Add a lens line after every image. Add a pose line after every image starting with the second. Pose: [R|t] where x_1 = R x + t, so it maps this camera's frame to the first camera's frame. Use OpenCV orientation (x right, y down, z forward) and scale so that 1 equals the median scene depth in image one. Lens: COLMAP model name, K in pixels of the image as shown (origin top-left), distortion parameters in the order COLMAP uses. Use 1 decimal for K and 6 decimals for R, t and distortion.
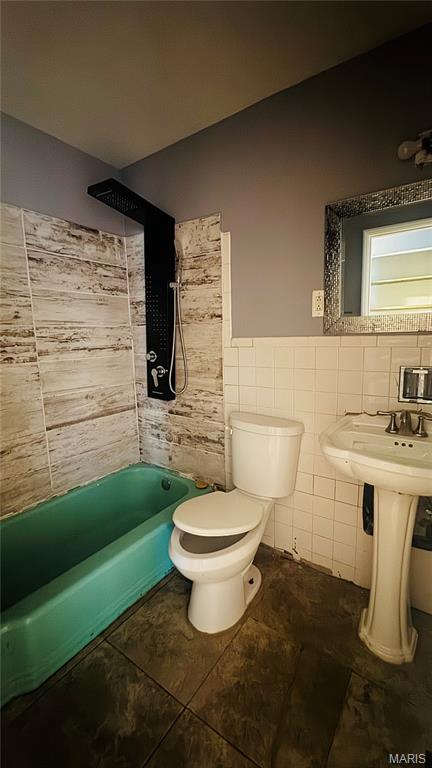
lens RADIAL K [[325.2, 0, 217.7], [0, 325.2, 382.7], [0, 0, 1]] dist [-0.001246, -0.000733]
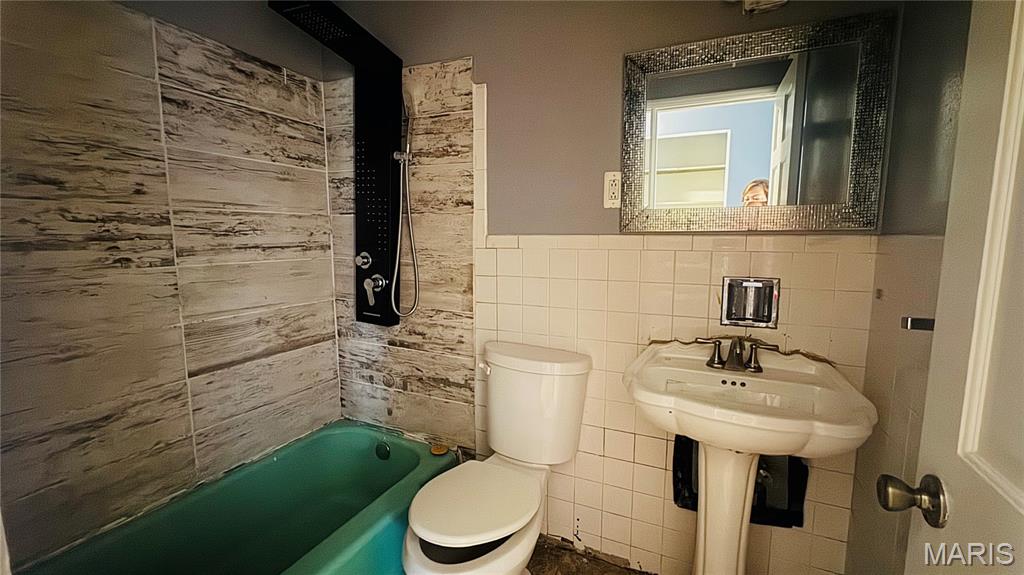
lens RADIAL K [[433.7, 0, 509.8], [0, 433.7, 287.4], [0, 0, 1]] dist [-0.001246, -0.000733]
pose [[0.985072, 0.002988, 0.172119, -0.070085], [0.001644, 0.999640, -0.026764, -0.000676], [-0.172137, 0.026648, 0.984713, 0.081923]]
